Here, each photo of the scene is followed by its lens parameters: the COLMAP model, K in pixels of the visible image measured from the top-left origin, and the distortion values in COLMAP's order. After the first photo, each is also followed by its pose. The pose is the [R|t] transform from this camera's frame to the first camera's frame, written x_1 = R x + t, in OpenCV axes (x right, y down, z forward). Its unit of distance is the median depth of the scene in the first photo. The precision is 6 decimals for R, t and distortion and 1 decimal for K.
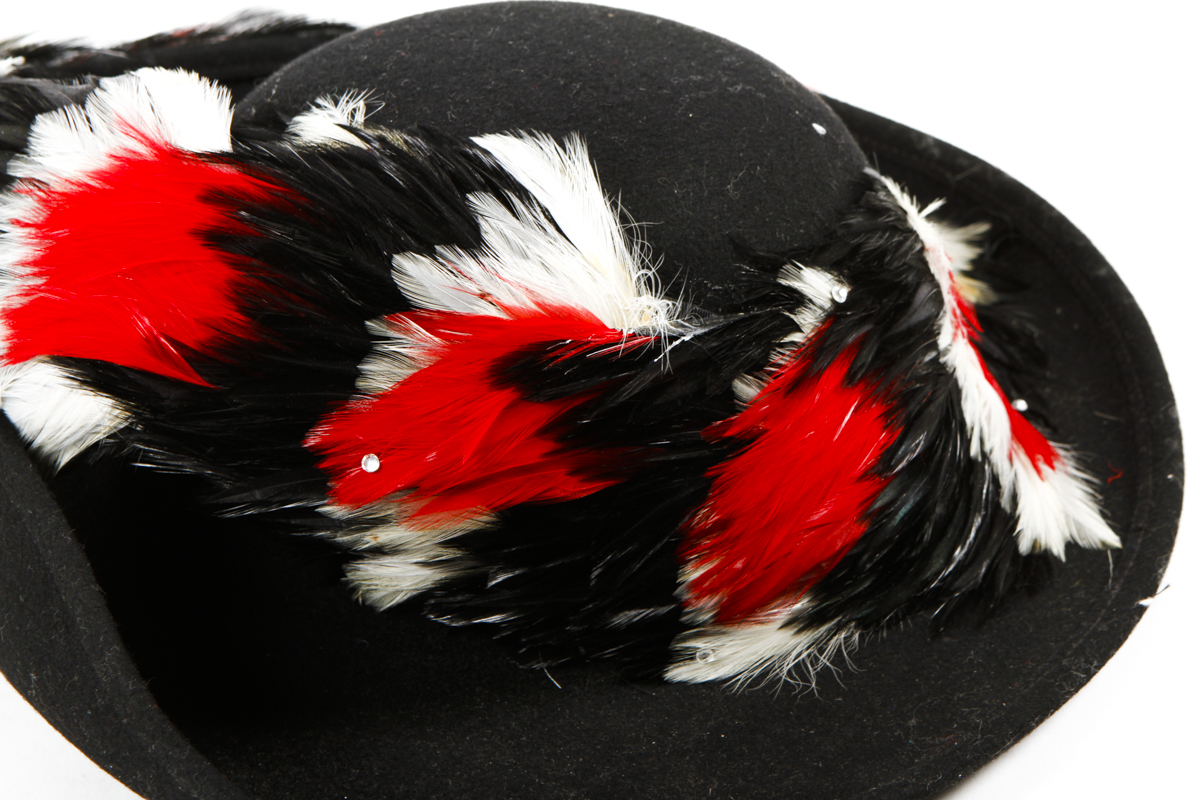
lens RADIAL K [[3288.8, 0, 599.9], [0, 3288.8, 396.3], [0, 0, 1]] dist [0.037444, 0.000000]
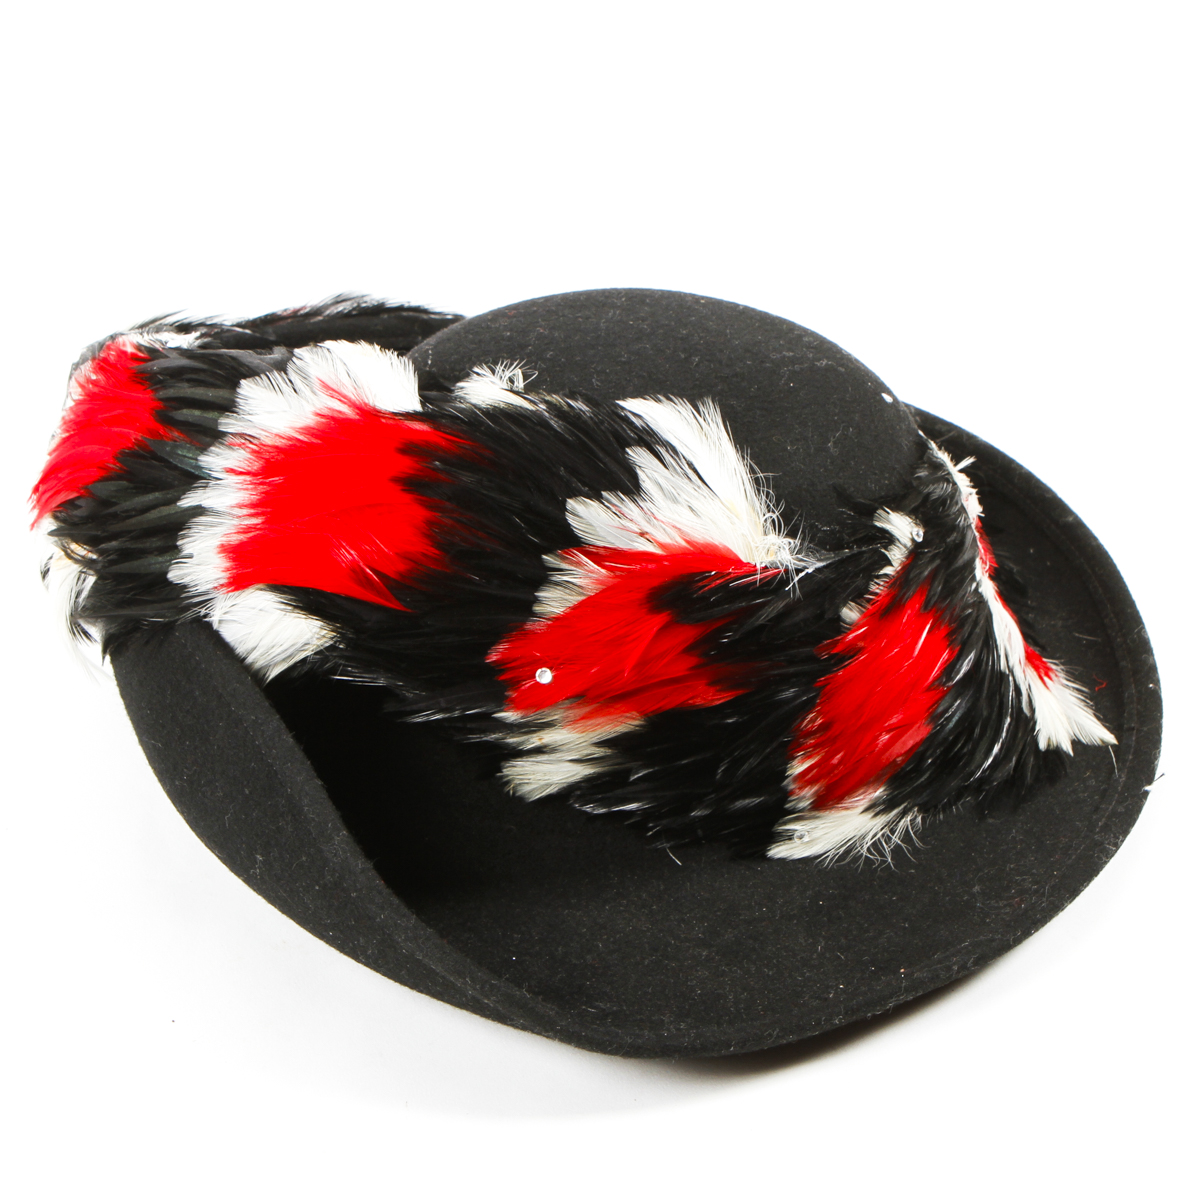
lens RADIAL K [[2728.9, 0, 600.2], [0, 2728.9, 607.5], [0, 0, 1]] dist [-0.221217, 0.000000]
pose [[0.993765, 0.001132, 0.111493, -0.154310], [-0.000287, 0.999971, -0.007592, 0.003179], [-0.111499, 0.007513, 0.993736, 0.024369]]
